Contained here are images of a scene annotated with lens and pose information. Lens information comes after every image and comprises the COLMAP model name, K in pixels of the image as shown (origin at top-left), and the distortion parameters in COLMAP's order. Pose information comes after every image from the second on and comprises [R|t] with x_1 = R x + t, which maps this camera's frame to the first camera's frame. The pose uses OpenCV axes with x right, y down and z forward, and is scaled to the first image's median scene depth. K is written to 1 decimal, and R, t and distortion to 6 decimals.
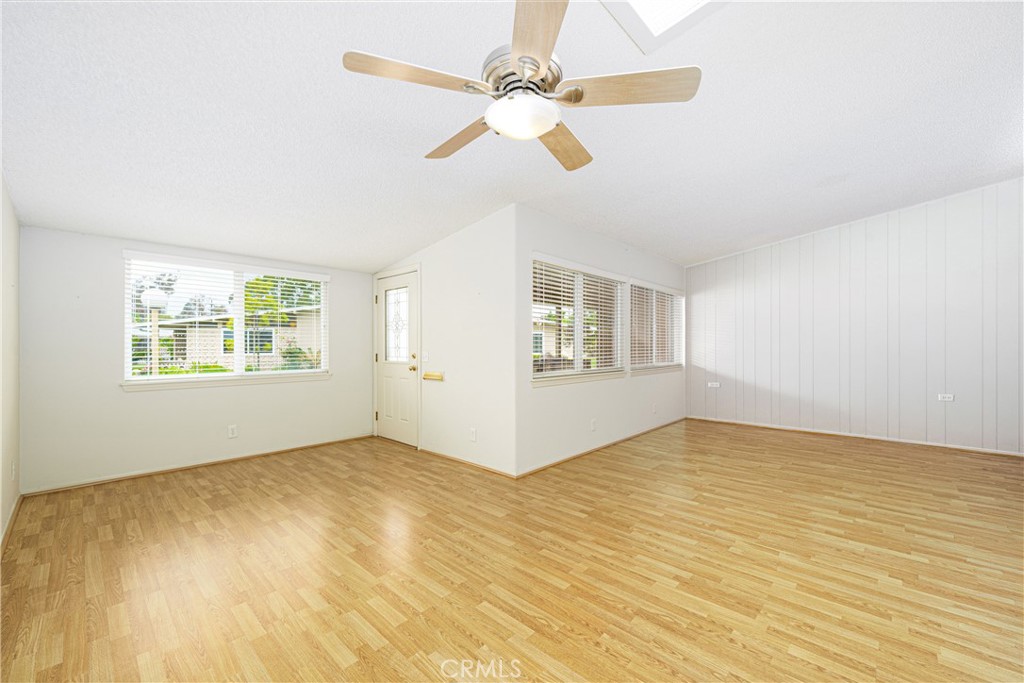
lens RADIAL K [[412.5, 0, 512.0], [0, 412.5, 341.5], [0, 0, 1]] dist [-0.001435, -0.000011]
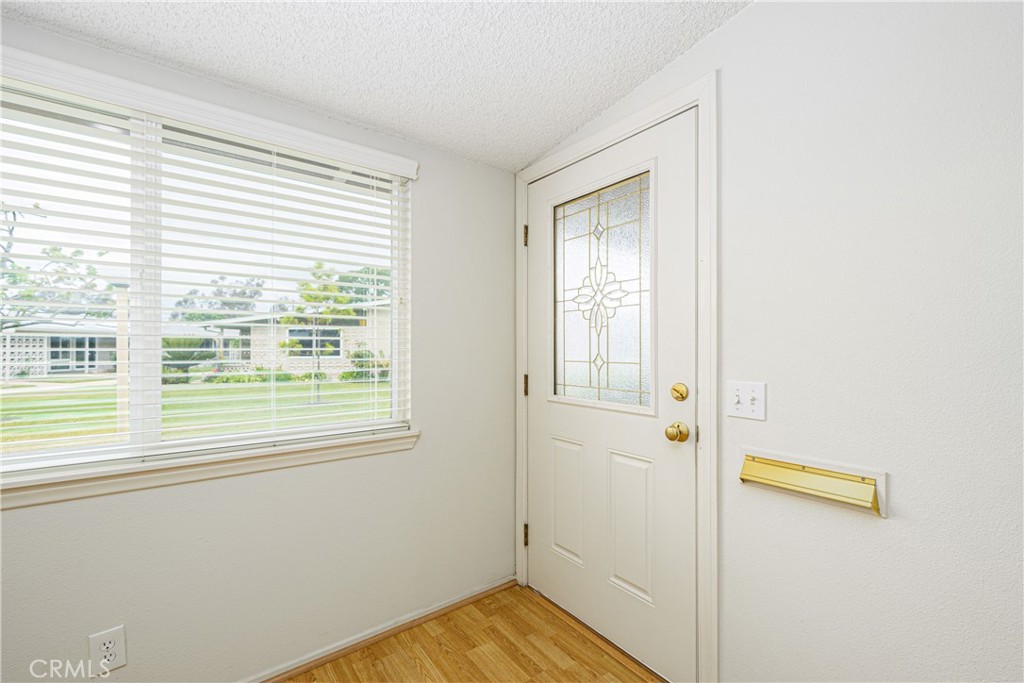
lens RADIAL K [[437.8, 0, 512.0], [0, 437.8, 341.5], [0, 0, 1]] dist [-0.000906, -0.000036]
pose [[0.985948, -0.000799, -0.167050, -0.352776], [0.000501, 0.999998, -0.001821, -0.001482], [0.167051, 0.001711, 0.985947, 0.765184]]
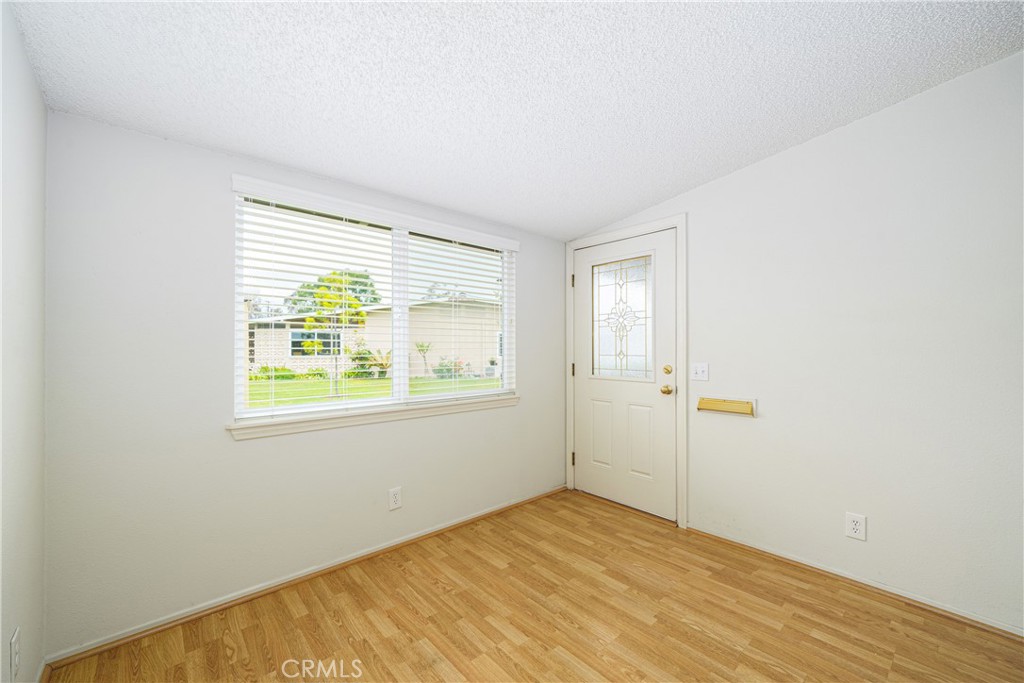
lens RADIAL K [[415.7, 0, 517.4], [0, 415.7, 341.1], [0, 0, 1]] dist [0.000581, -0.000359]
pose [[0.996545, -0.000541, -0.083059, -0.468503], [0.000164, 0.999990, -0.004555, -0.004271], [0.083060, 0.004526, 0.996534, 0.435094]]
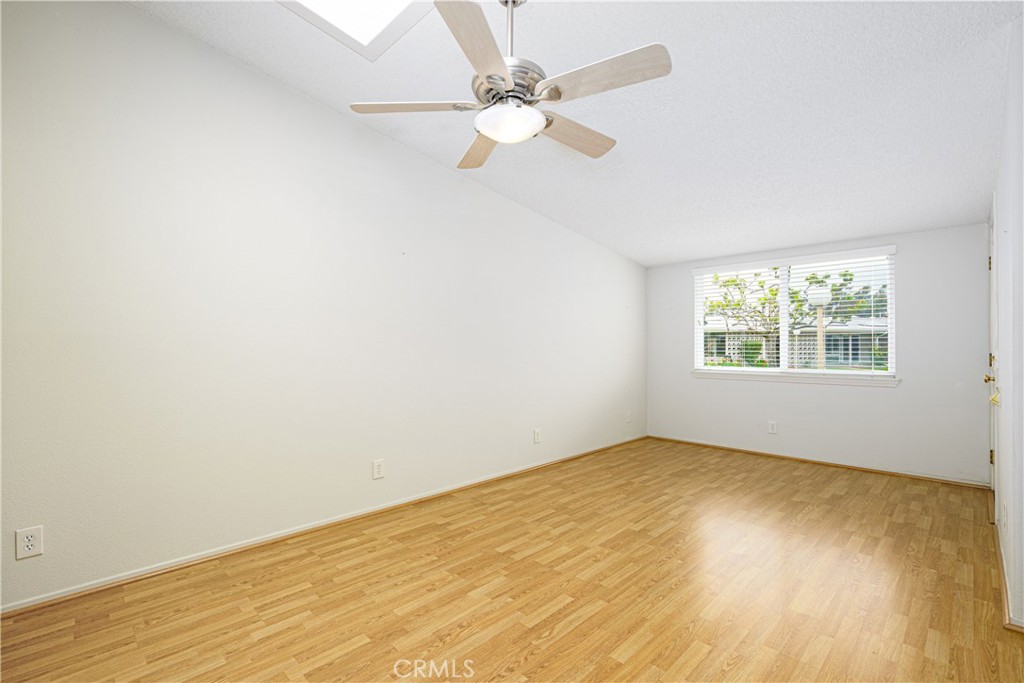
lens RADIAL K [[454.9, 0, 505.8], [0, 454.9, 342.6], [0, 0, 1]] dist [0.001072, 0.000049]
pose [[-0.043794, -0.003386, -0.999035, 0.479424], [0.013152, 0.999906, -0.003965, 0.007718], [0.998954, -0.013313, -0.043746, 0.413108]]
